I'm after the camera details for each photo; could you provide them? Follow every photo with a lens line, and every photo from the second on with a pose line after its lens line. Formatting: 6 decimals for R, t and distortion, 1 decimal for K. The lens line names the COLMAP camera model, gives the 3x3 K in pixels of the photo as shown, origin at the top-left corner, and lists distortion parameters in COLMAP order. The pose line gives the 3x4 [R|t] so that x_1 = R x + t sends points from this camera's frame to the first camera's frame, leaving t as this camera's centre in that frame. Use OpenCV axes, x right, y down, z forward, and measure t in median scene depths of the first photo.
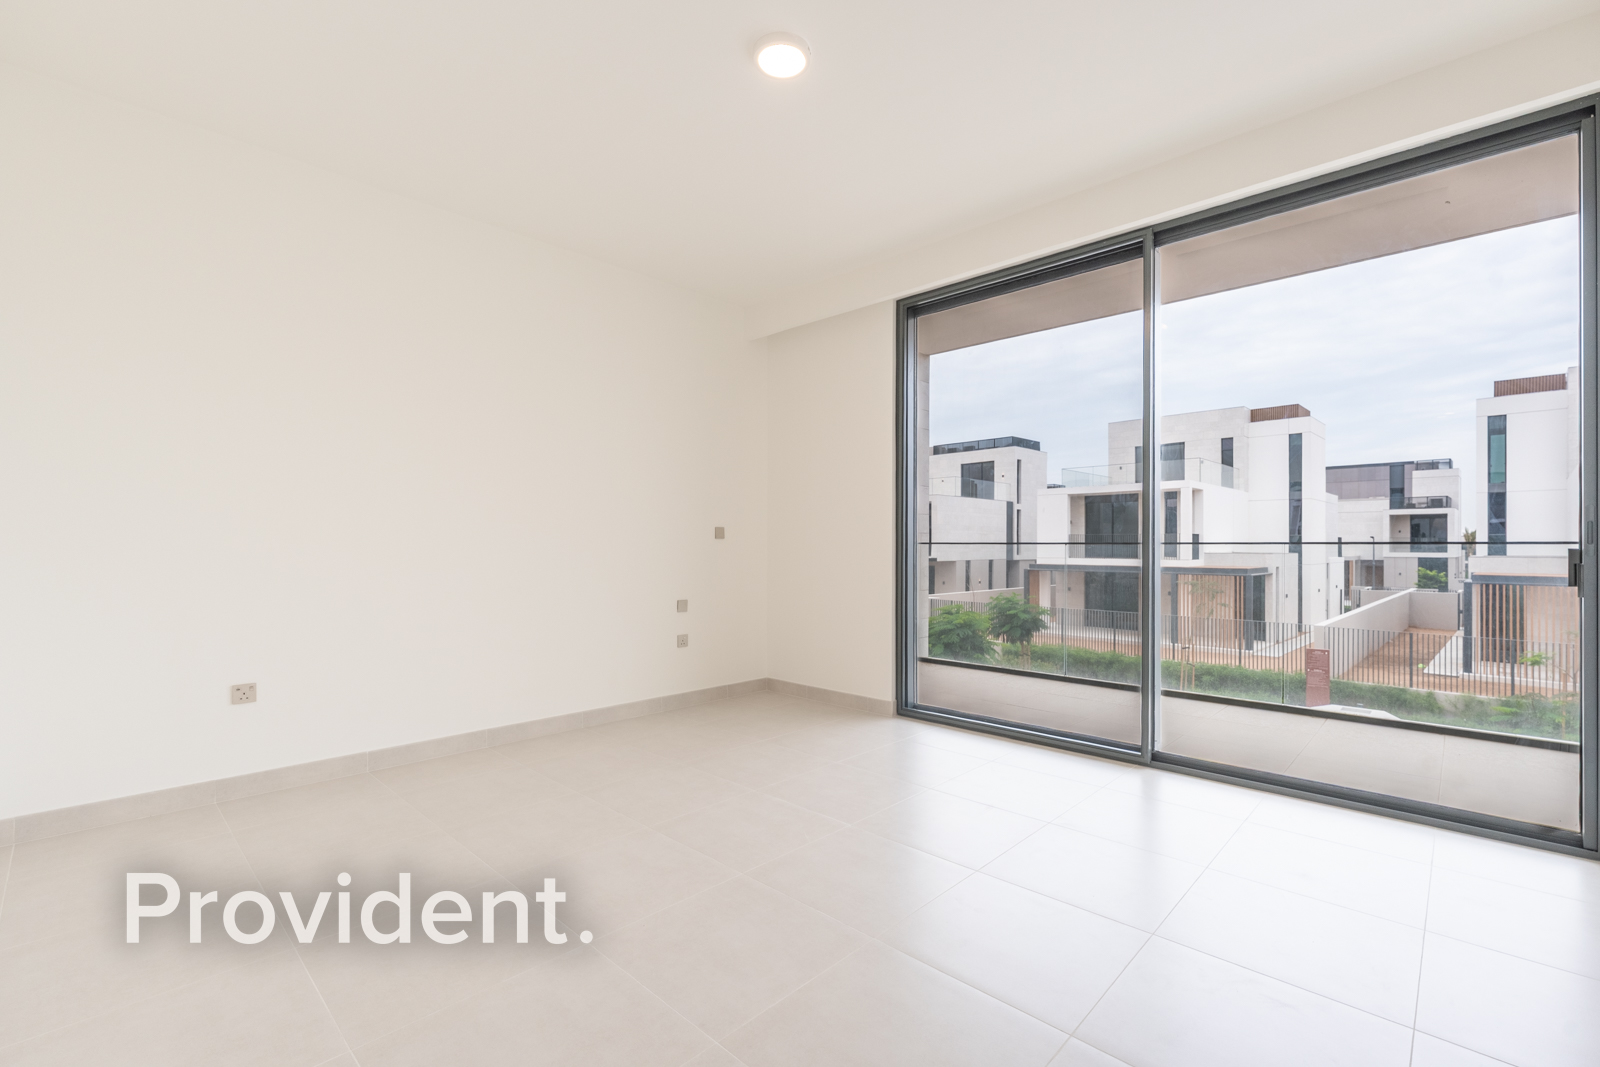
lens RADIAL K [[693.3, 0, 805.7], [0, 693.3, 543.0], [0, 0, 1]] dist [-0.003523, 0.000322]
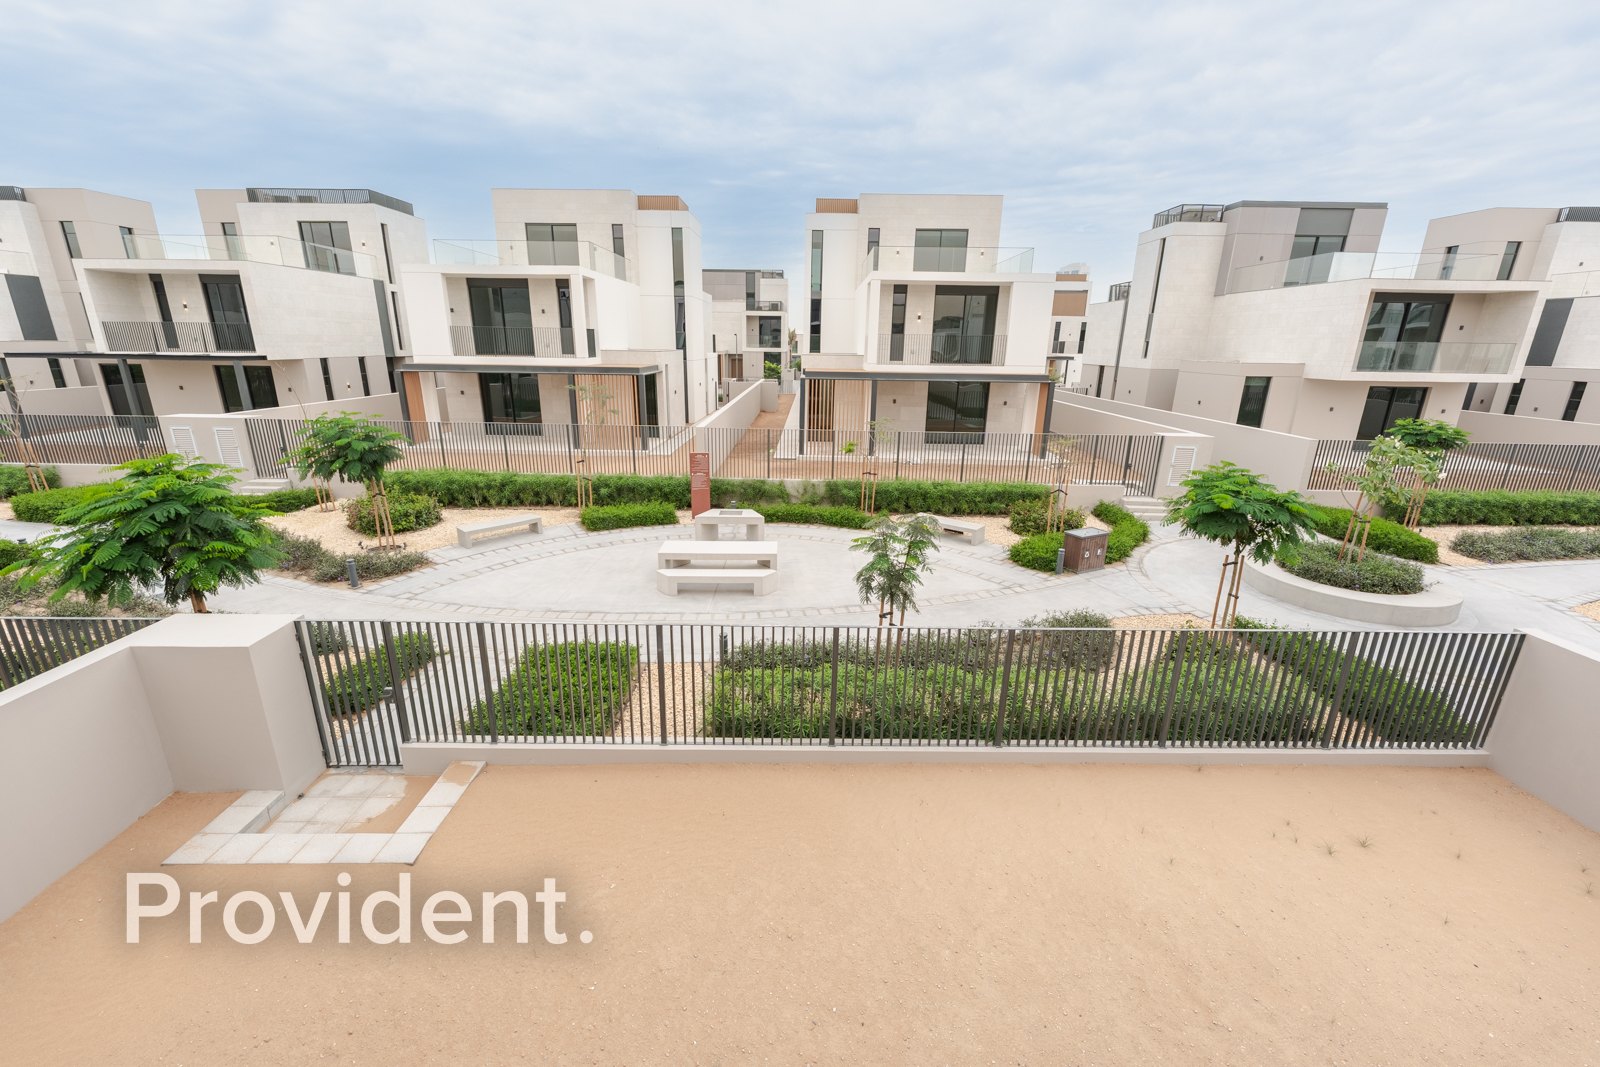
lens RADIAL K [[646.3, 0, 800.2], [0, 646.3, 538.0], [0, 0, 1]] dist [-0.004348, 0.000234]
pose [[0.707377, -0.196577, 0.678952, 0.100158], [-0.016408, 0.955725, 0.293805, -0.003409], [-0.706646, -0.218971, 0.672832, 0.130849]]
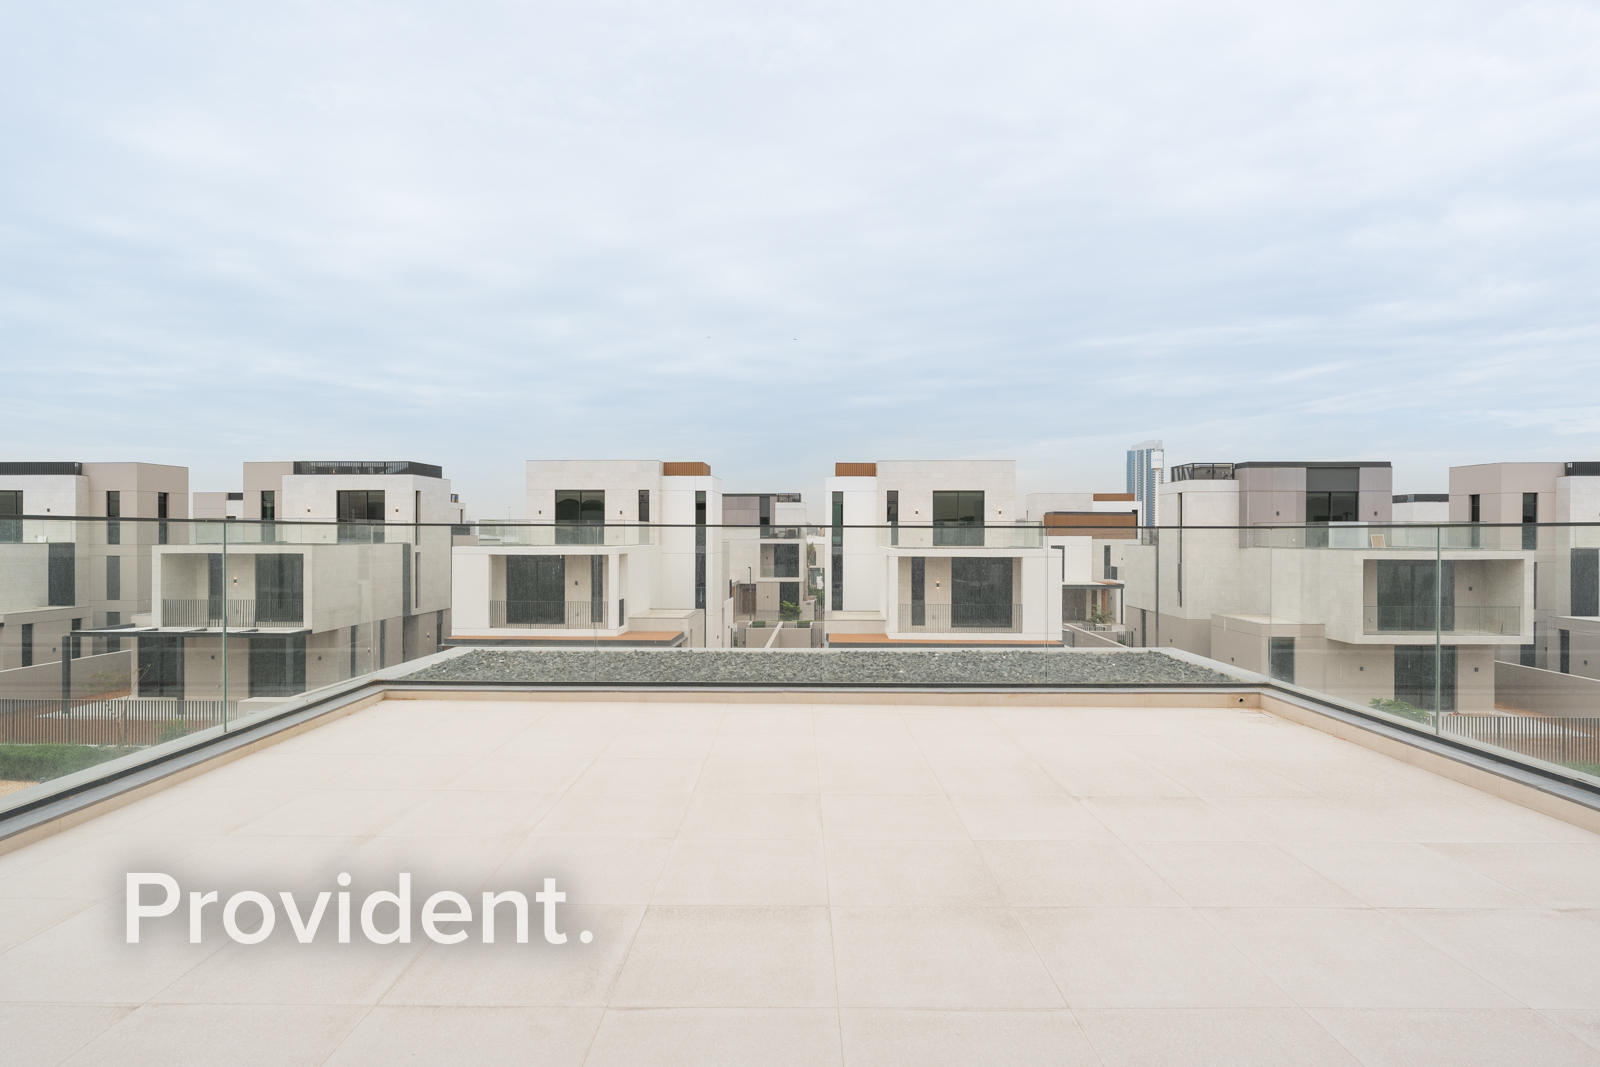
lens RADIAL K [[842.3, 0, 795.4], [0, 842.3, 538.2], [0, 0, 1]] dist [-0.003552, 0.001913]
pose [[0.725163, -0.005600, 0.688554, -0.063916], [0.000192, 0.999969, 0.007931, -0.094551], [-0.688577, -0.005619, 0.725142, -0.021644]]
